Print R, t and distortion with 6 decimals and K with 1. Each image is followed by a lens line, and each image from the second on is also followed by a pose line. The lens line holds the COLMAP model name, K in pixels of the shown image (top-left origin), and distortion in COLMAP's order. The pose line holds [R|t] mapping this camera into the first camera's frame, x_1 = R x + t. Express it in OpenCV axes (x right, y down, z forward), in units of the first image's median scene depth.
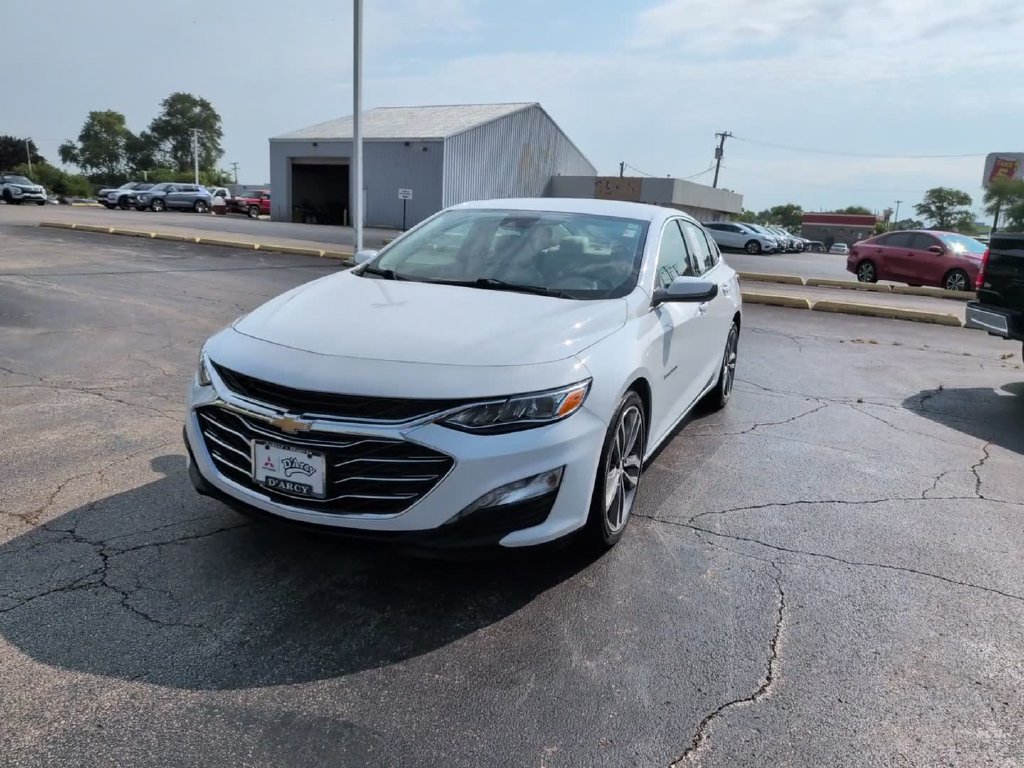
lens RADIAL K [[739.3, 0, 536.0], [0, 739.3, 382.8], [0, 0, 1]] dist [0.052266, -0.089538]
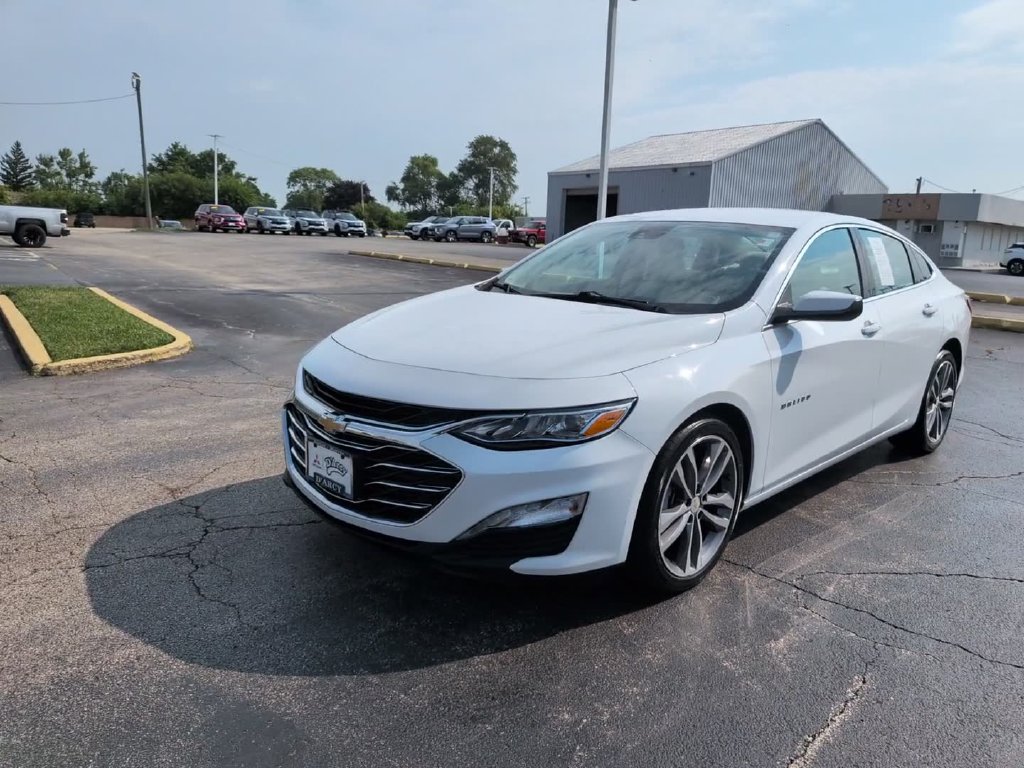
lens RADIAL K [[739.3, 0, 536.0], [0, 739.3, 382.8], [0, 0, 1]] dist [0.052266, -0.089538]
pose [[0.933892, 0.050833, -0.353922, 0.043839], [-0.063027, 0.997747, -0.023003, 0.000523], [0.351955, 0.043789, 0.934992, 0.018762]]
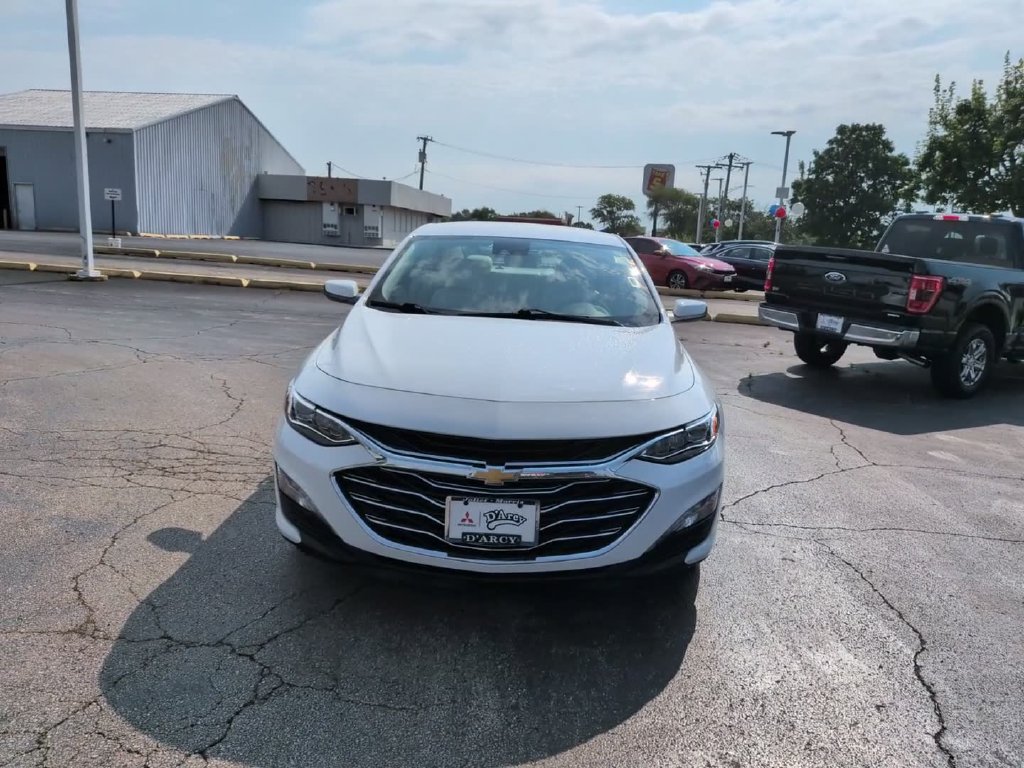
lens RADIAL K [[739.3, 0, 536.0], [0, 739.3, 382.8], [0, 0, 1]] dist [0.052266, -0.089538]
pose [[0.920223, -0.079369, 0.383264, -0.094109], [0.079430, 0.996717, 0.015694, -0.011338], [-0.383251, 0.016000, 0.923506, 0.011224]]
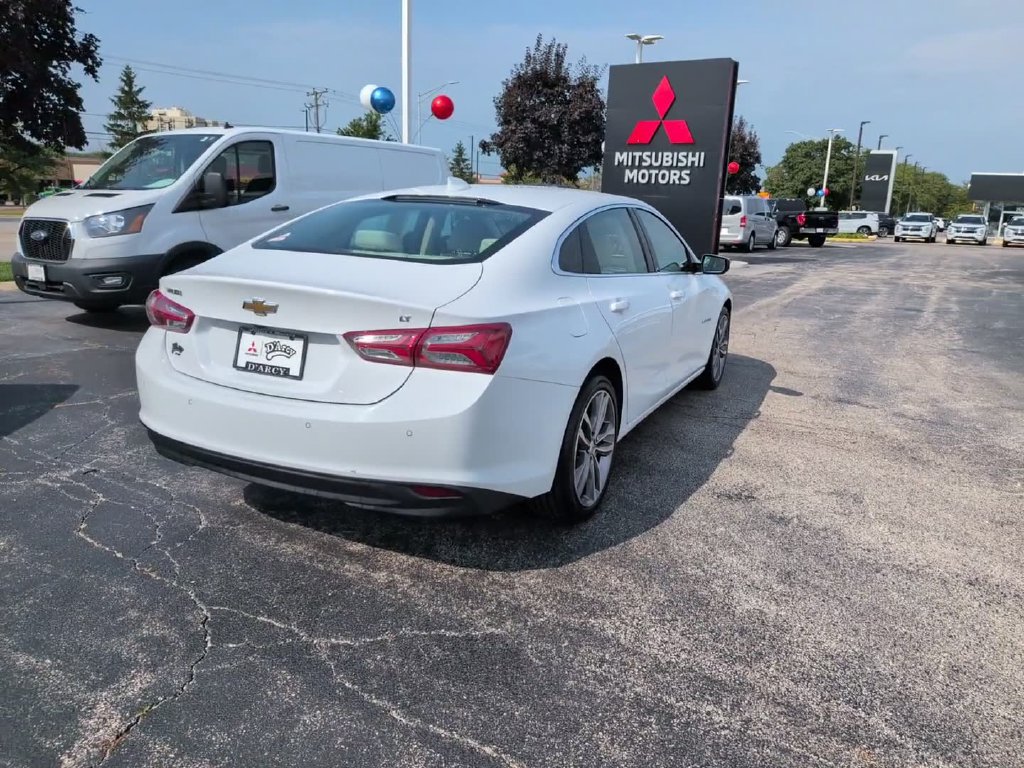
lens RADIAL K [[736.3, 0, 536.2], [0, 736.3, 380.4], [0, 0, 1]] dist [0.067969, -0.112707]
pose [[-0.994584, -0.102011, 0.019928, -0.000391], [-0.083110, 0.895651, 0.436924, -0.120818], [-0.062420, 0.432901, -0.899278, 0.535491]]
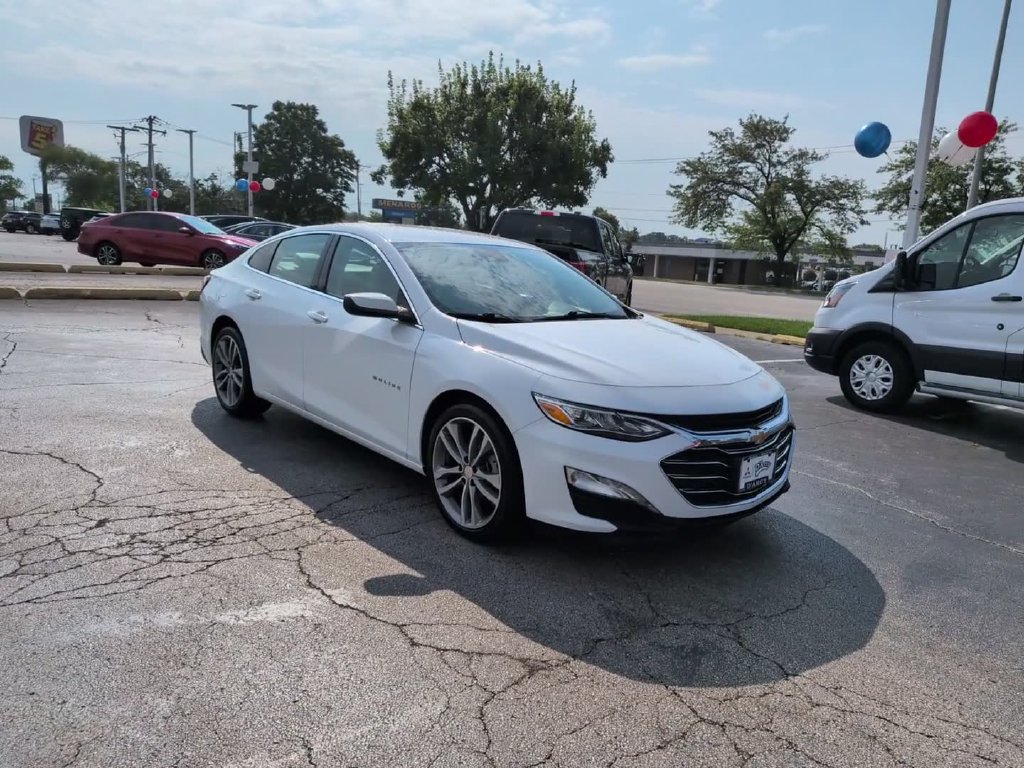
lens RADIAL K [[744.2, 0, 534.5], [0, 744.2, 384.1], [0, 0, 1]] dist [-0.006431, -0.005348]
pose [[0.403334, -0.196882, 0.893622, -0.242720], [0.153650, 0.977285, 0.145965, -0.042590], [-0.902061, 0.078432, 0.424423, 0.115517]]
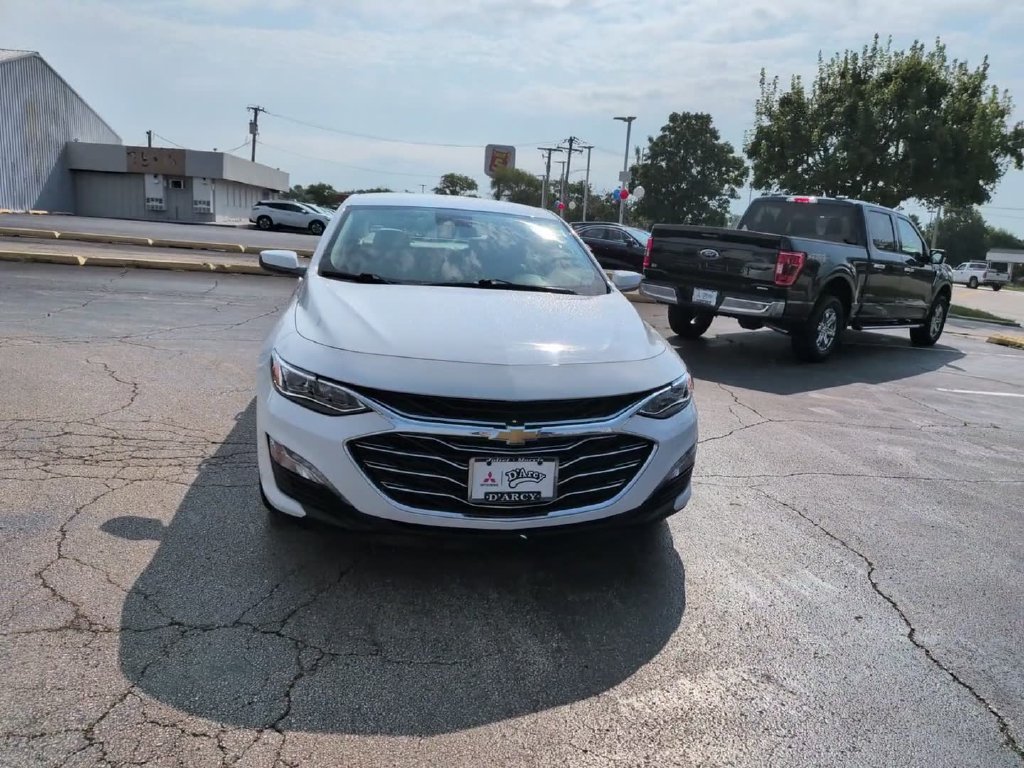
lens RADIAL K [[736.3, 0, 536.2], [0, 736.3, 380.4], [0, 0, 1]] dist [0.067969, -0.112707]
pose [[0.817550, -0.117805, 0.563679, -0.126523], [0.103225, 0.992977, 0.057810, -0.010937], [-0.566530, 0.010923, 0.823969, 0.022468]]
